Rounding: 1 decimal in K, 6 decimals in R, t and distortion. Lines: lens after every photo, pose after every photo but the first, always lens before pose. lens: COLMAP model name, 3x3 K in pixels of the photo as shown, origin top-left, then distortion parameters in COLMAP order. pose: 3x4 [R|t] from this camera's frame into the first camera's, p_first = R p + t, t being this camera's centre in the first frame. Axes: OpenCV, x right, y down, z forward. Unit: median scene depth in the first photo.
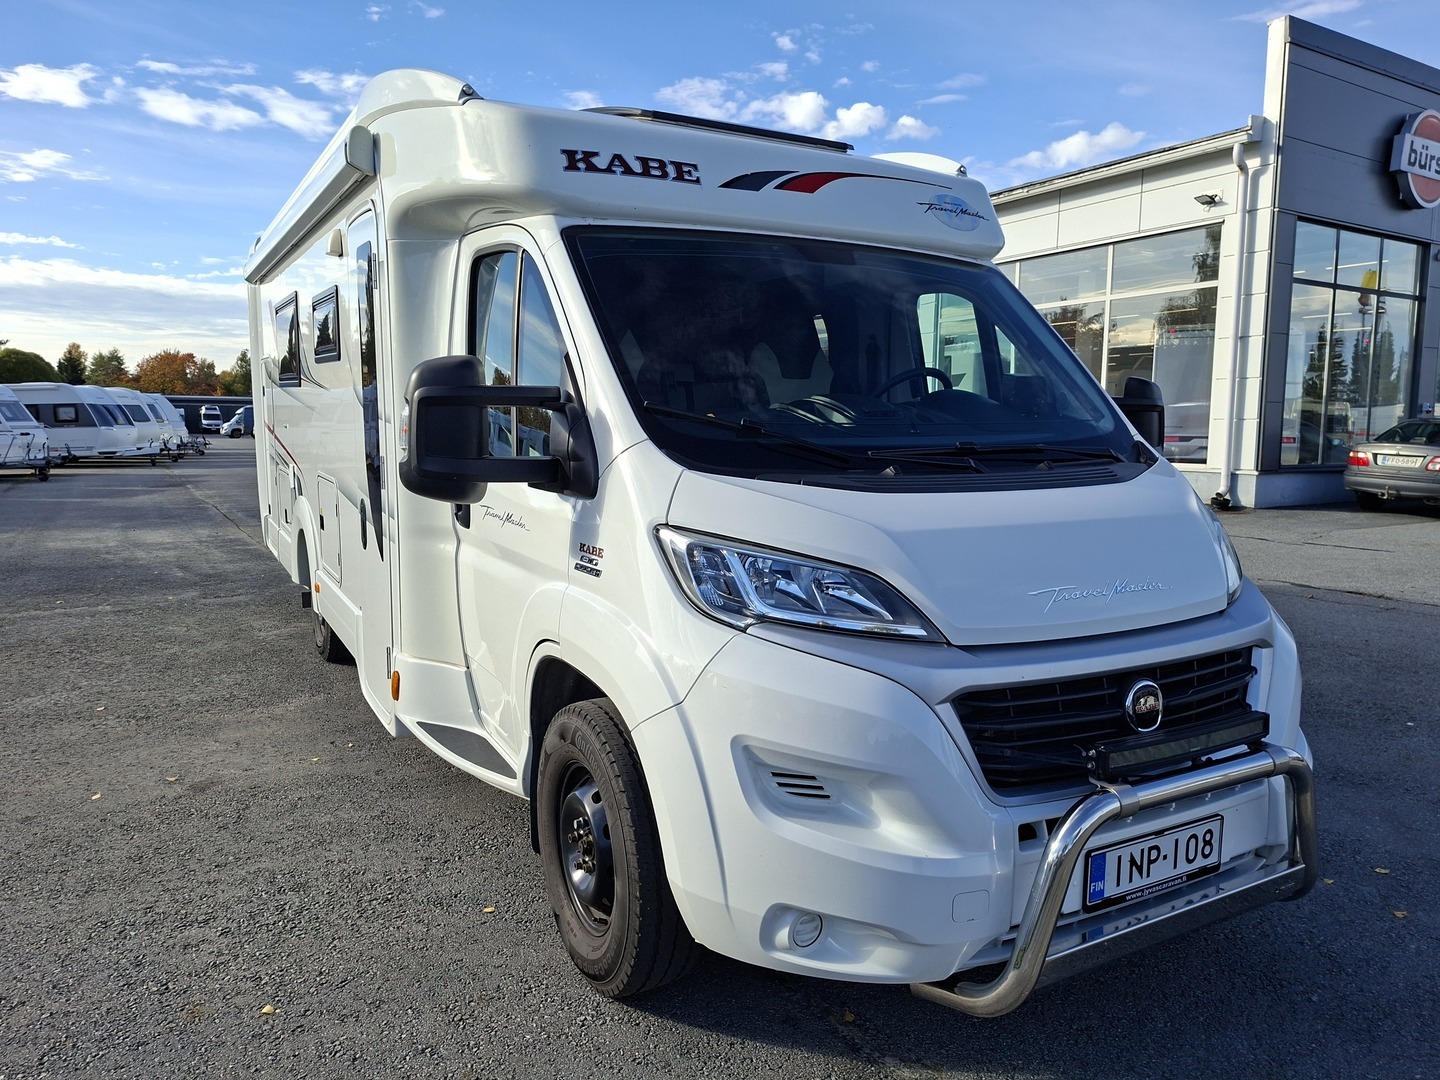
lens RADIAL K [[1013.0, 0, 716.6], [0, 1013.0, 538.1], [0, 0, 1]] dist [0.057432, -0.055184]
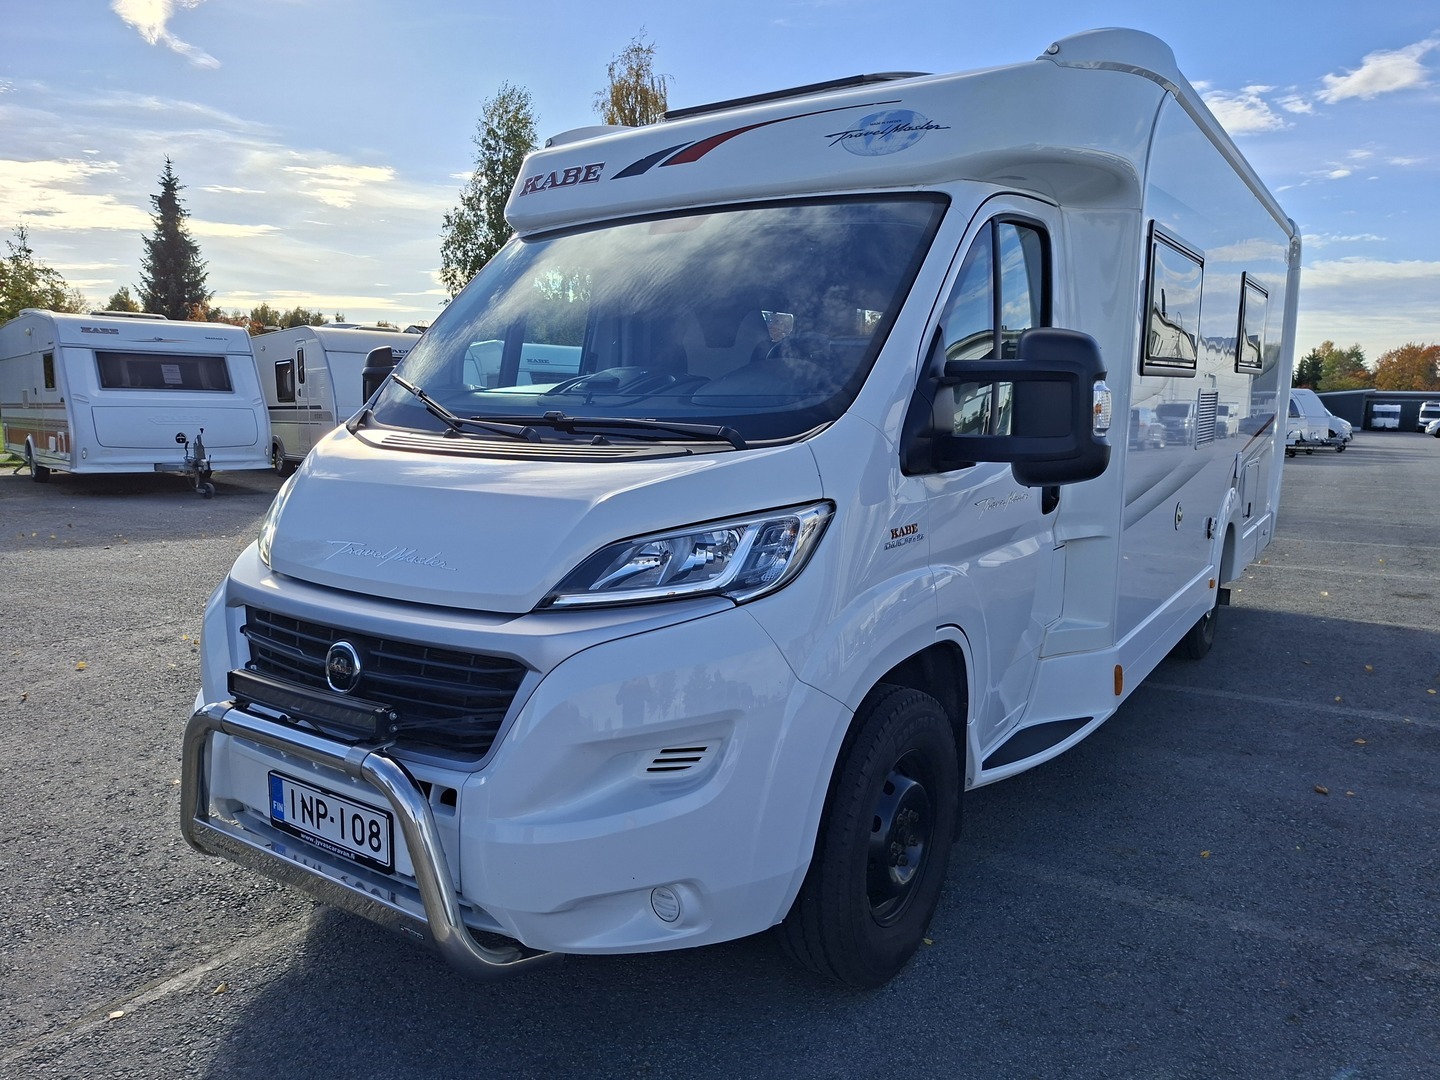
lens RADIAL K [[1013.0, 0, 722.3], [0, 1013.0, 547.4], [0, 0, 1]] dist [0.057432, -0.055184]
pose [[0.439064, 0.130598, -0.888913, 1.426323], [-0.120803, 0.988976, 0.085630, -0.082570], [0.890297, 0.069786, 0.450001, 0.849682]]
